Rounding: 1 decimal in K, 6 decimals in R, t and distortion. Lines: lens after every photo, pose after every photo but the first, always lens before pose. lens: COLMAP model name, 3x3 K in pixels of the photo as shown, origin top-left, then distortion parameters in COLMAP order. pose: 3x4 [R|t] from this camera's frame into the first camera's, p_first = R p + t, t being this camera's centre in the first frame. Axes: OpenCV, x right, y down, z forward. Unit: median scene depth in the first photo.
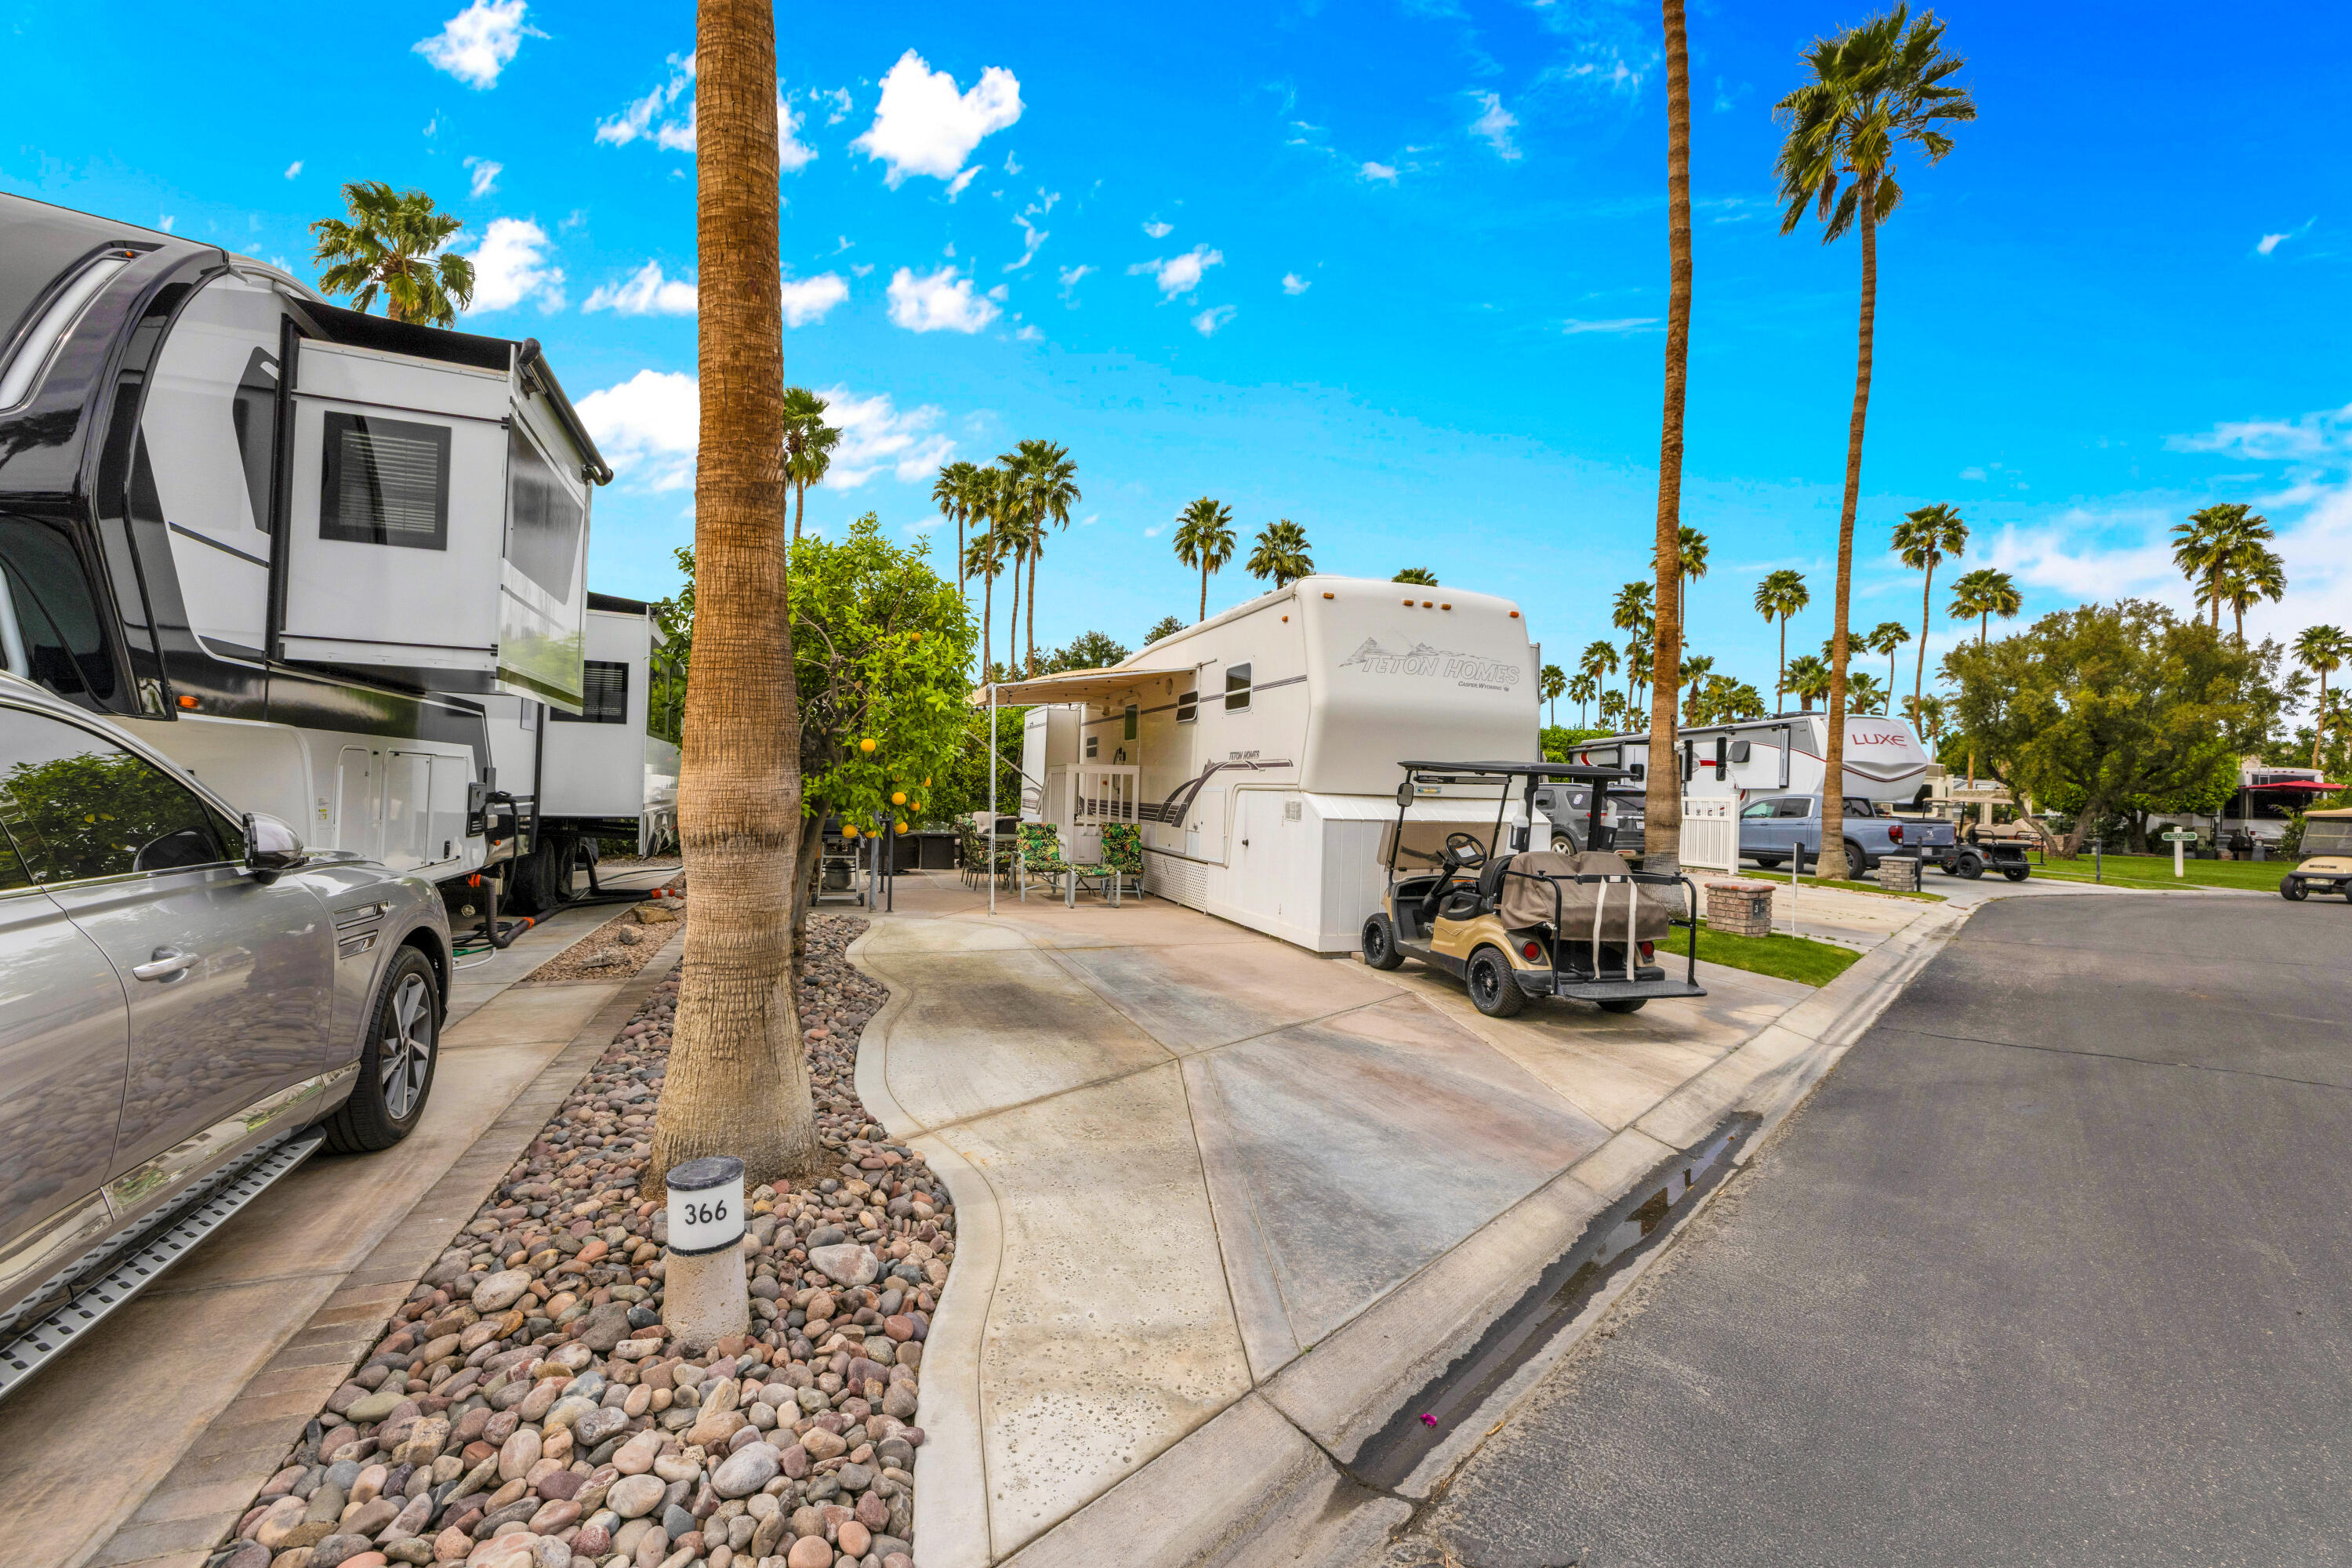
lens RADIAL K [[1003.3, 0, 1172.5], [0, 1003.3, 771.6], [0, 0, 1]] dist [0.000577, -0.000164]
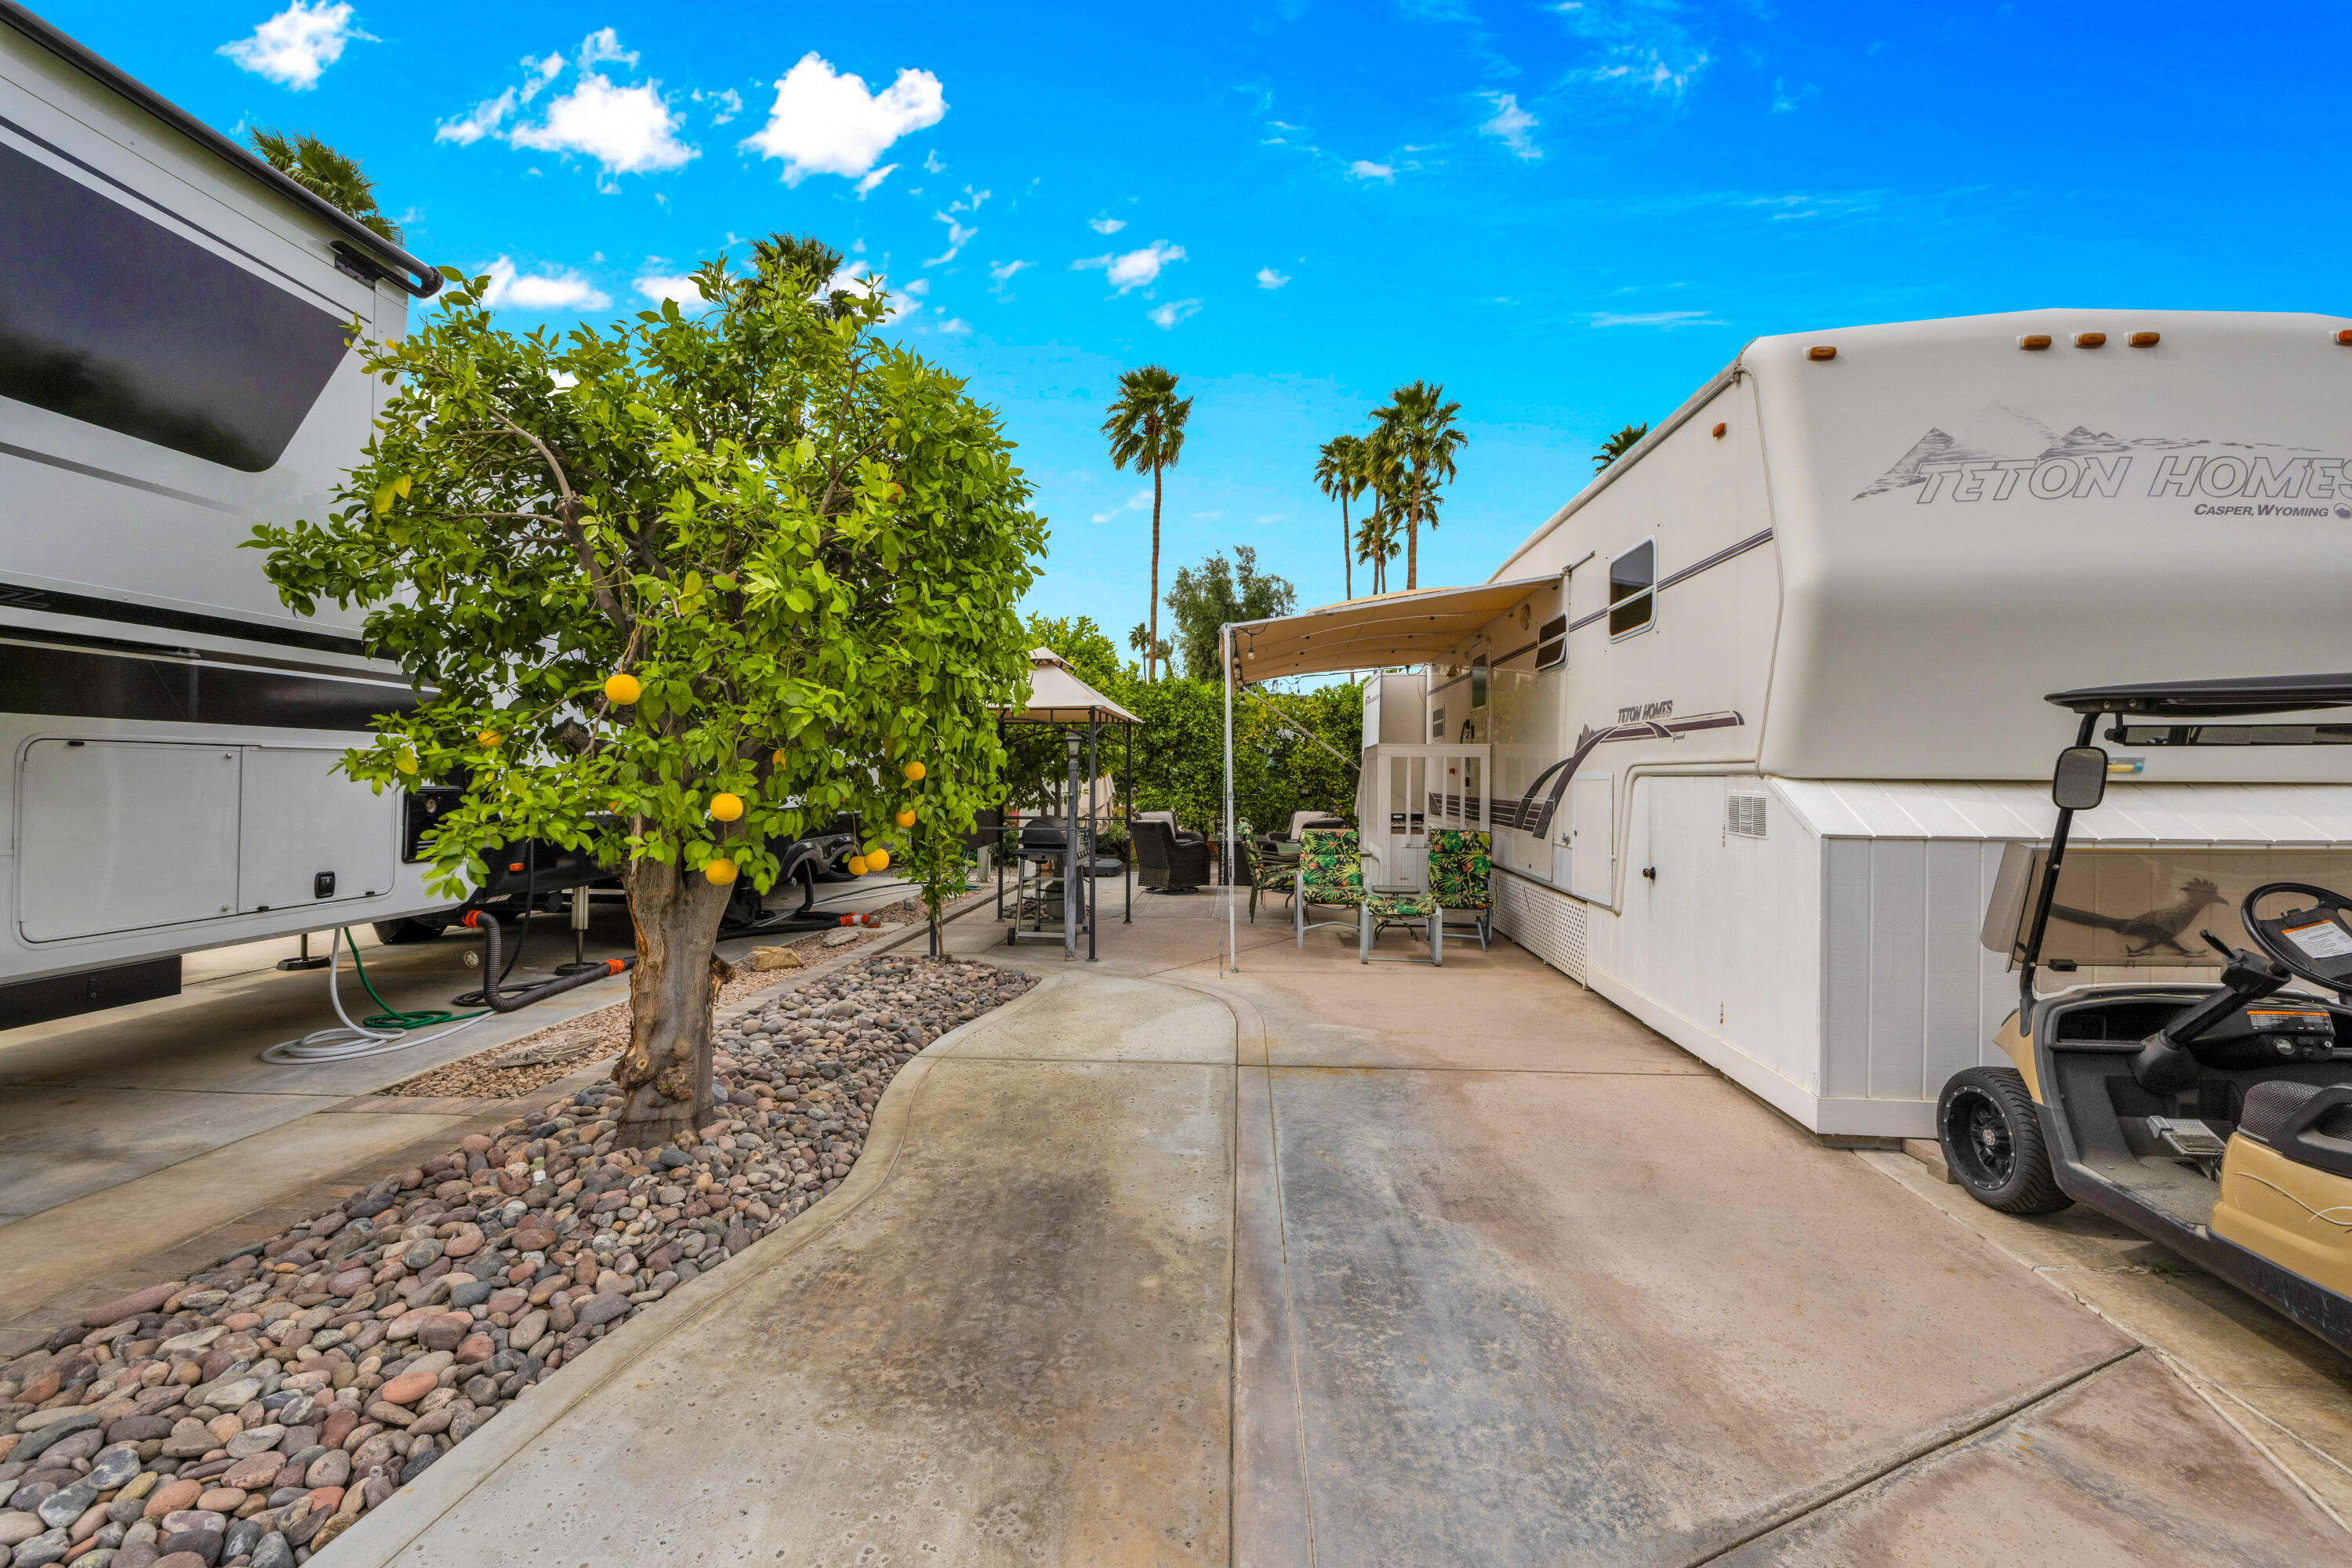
lens RADIAL K [[1007.3, 0, 1162.6], [0, 1007.3, 771.0], [0, 0, 1]] dist [0.000983, 0.000257]
pose [[0.913229, -0.023163, -0.406789, 0.061465], [0.025132, 0.999684, -0.000503, 0.010637], [0.406672, -0.009764, 0.913522, 0.443893]]
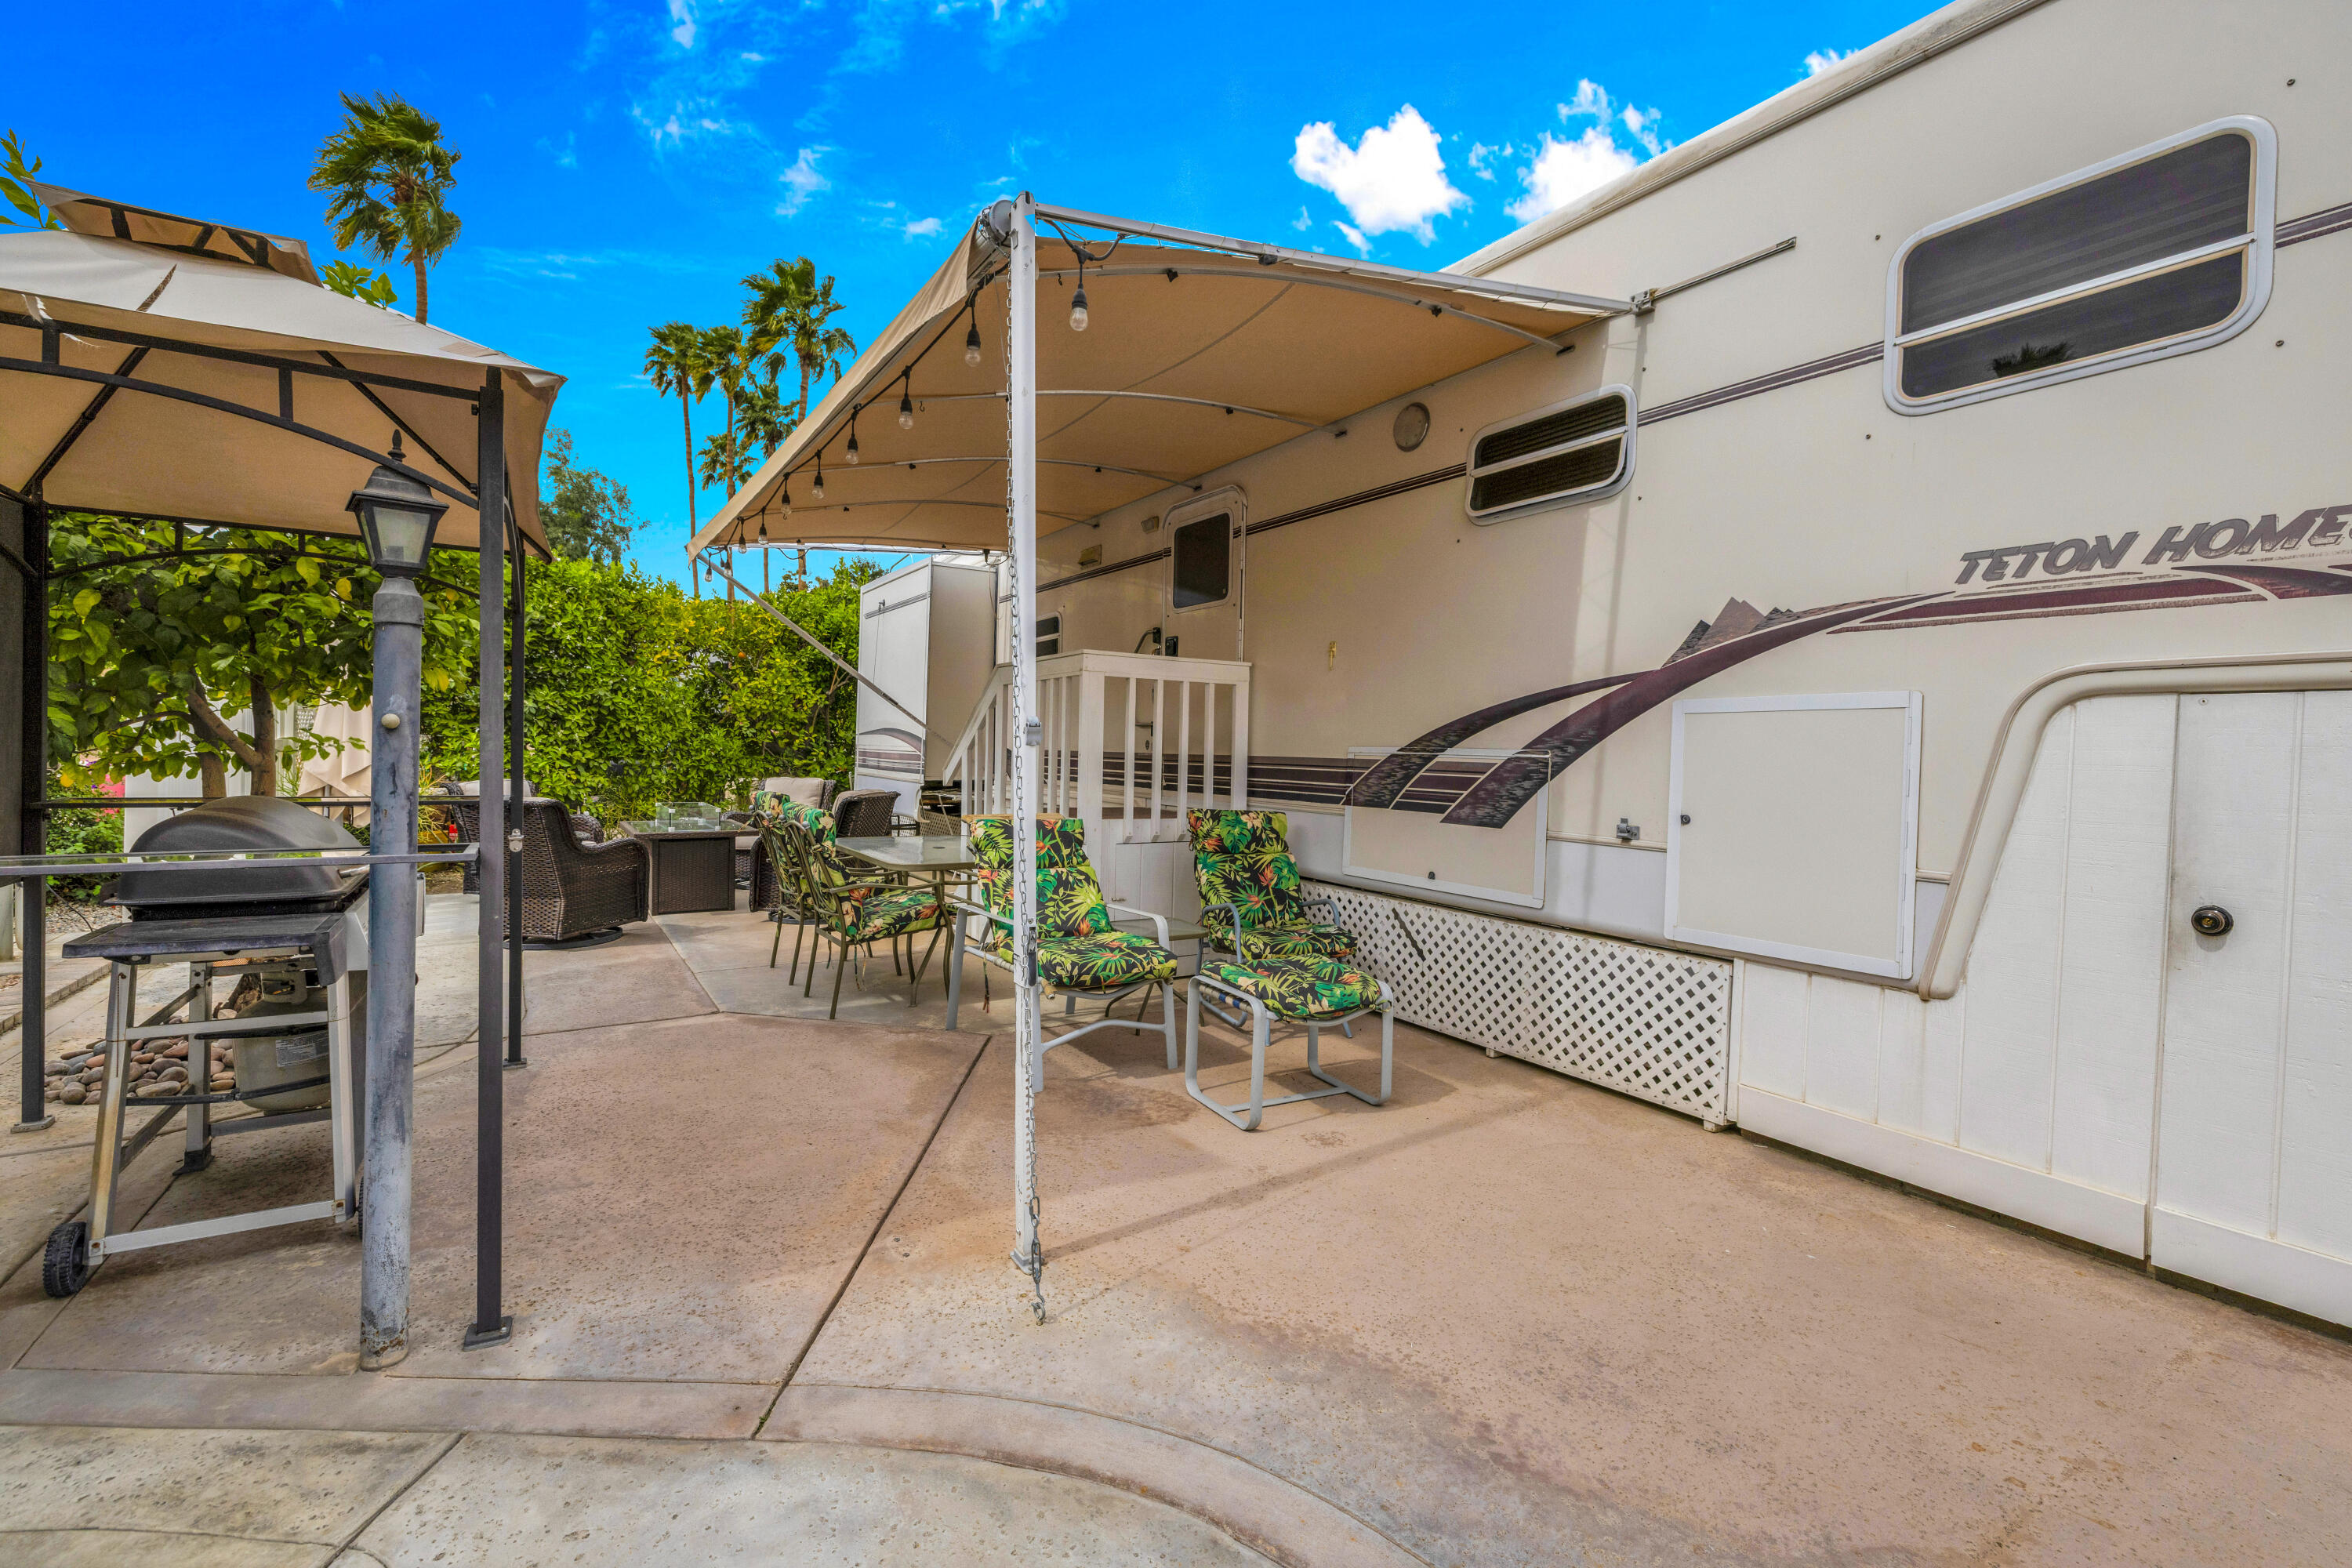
lens RADIAL K [[1004.6, 0, 1165.4], [0, 1004.6, 772.9], [0, 0, 1]] dist [0.002673, 0.000368]
pose [[0.972573, -0.011221, 0.232328, -0.237200], [0.000475, 0.998929, 0.046260, 0.029034], [-0.232598, -0.044881, 0.971537, 0.929066]]
